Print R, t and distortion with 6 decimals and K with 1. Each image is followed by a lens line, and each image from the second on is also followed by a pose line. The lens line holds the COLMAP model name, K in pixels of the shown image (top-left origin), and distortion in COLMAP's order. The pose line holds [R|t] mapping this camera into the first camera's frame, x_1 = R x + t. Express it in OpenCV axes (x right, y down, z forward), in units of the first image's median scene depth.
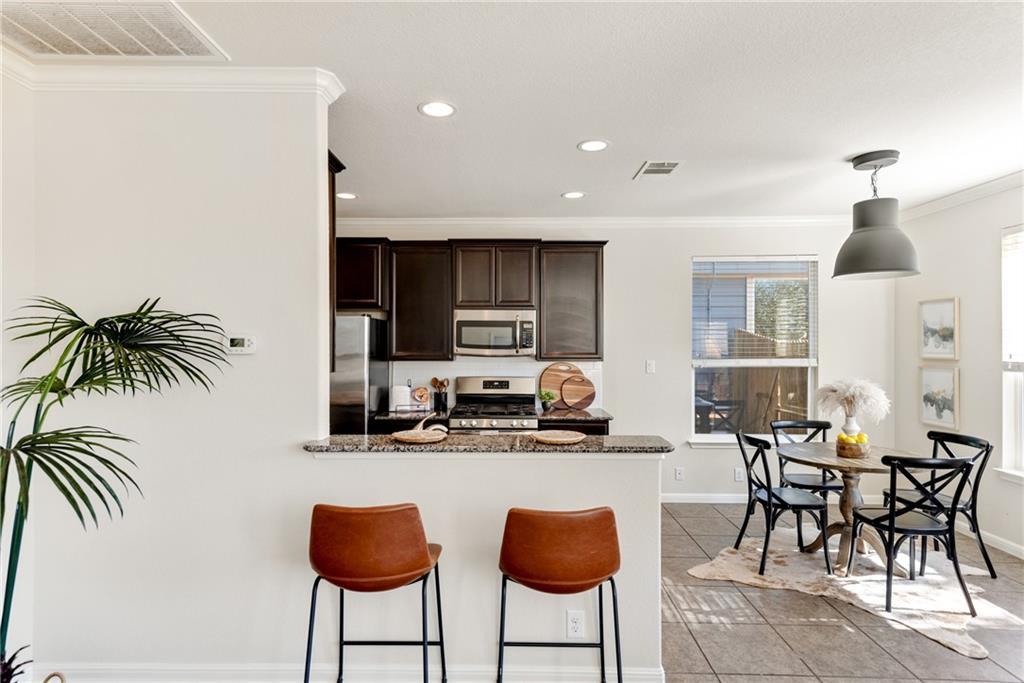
lens RADIAL K [[548.3, 0, 509.6], [0, 548.3, 345.0], [0, 0, 1]] dist [0.022894, -0.005341]
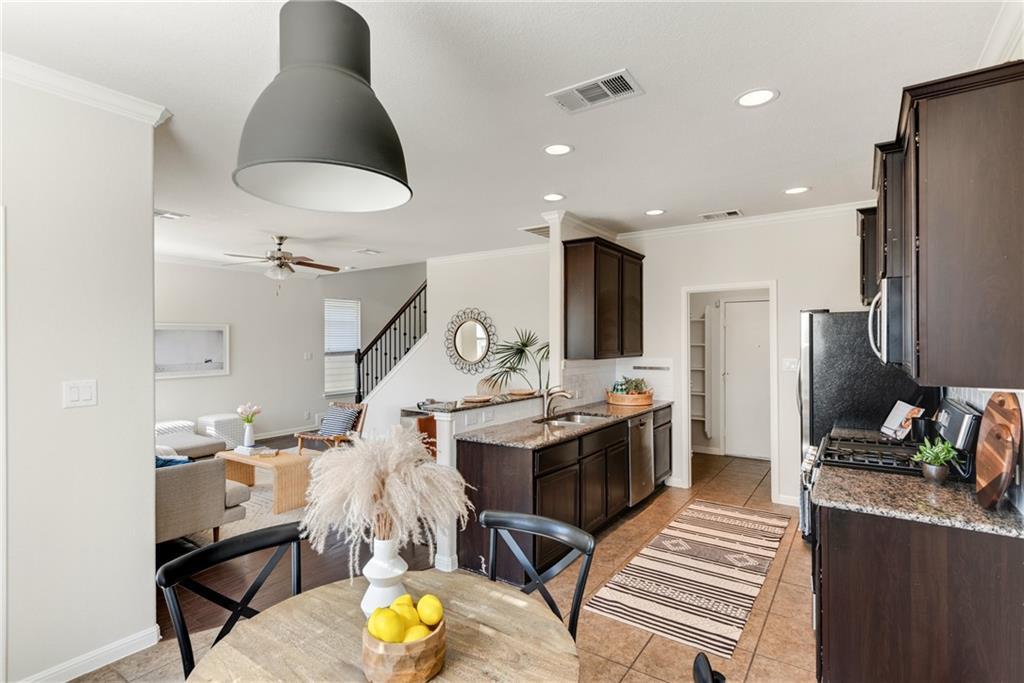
lens RADIAL K [[500.1, 0, 508.3], [0, 500.1, 341.5], [0, 0, 1]] dist [0.005000, 0.000238]
pose [[-0.560009, -0.003841, -0.828478, 0.652090], [-0.001786, 0.999993, -0.003430, -0.000528], [0.828485, -0.000441, -0.560011, 0.967578]]
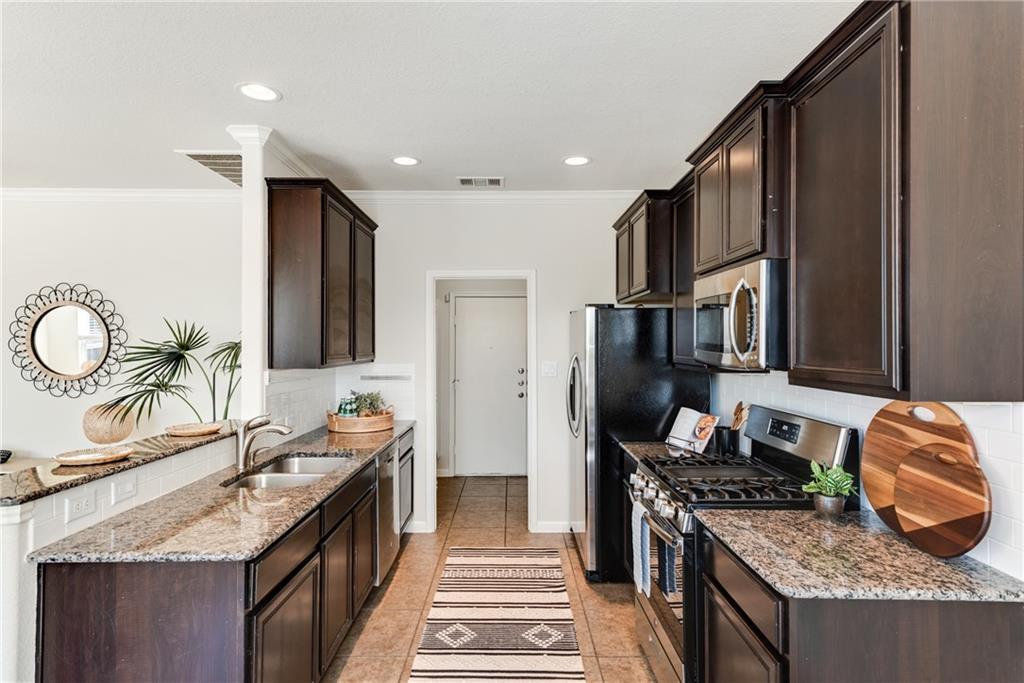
lens RADIAL K [[548.3, 0, 510.9], [0, 548.3, 343.1], [0, 0, 1]] dist [0.022894, -0.005341]
pose [[0.010732, -0.006174, -0.999923, 0.460386], [-0.002648, 0.999977, -0.006203, 0.002303], [0.999939, 0.002714, 0.010715, 0.803969]]
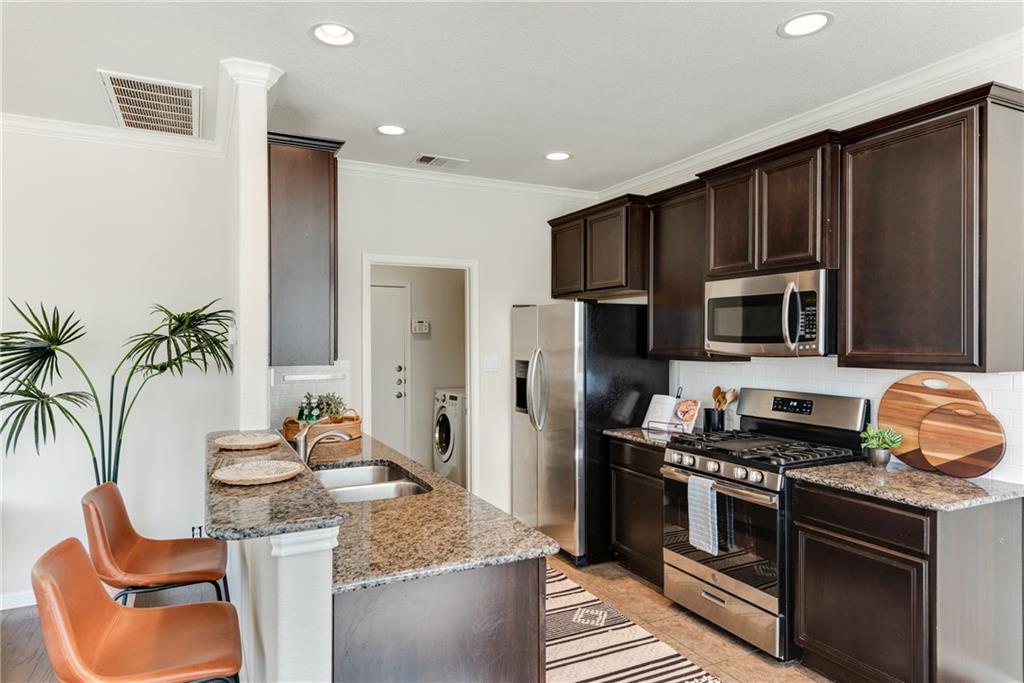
lens RADIAL K [[607.2, 0, 512.1], [0, 607.2, 345.6], [0, 0, 1]] dist [0.012549, -0.001304]
pose [[0.451874, 0.002203, -0.892079, 0.432862], [-0.000340, 0.999997, 0.002298, 0.008323], [0.892082, -0.000735, 0.451874, 0.470853]]
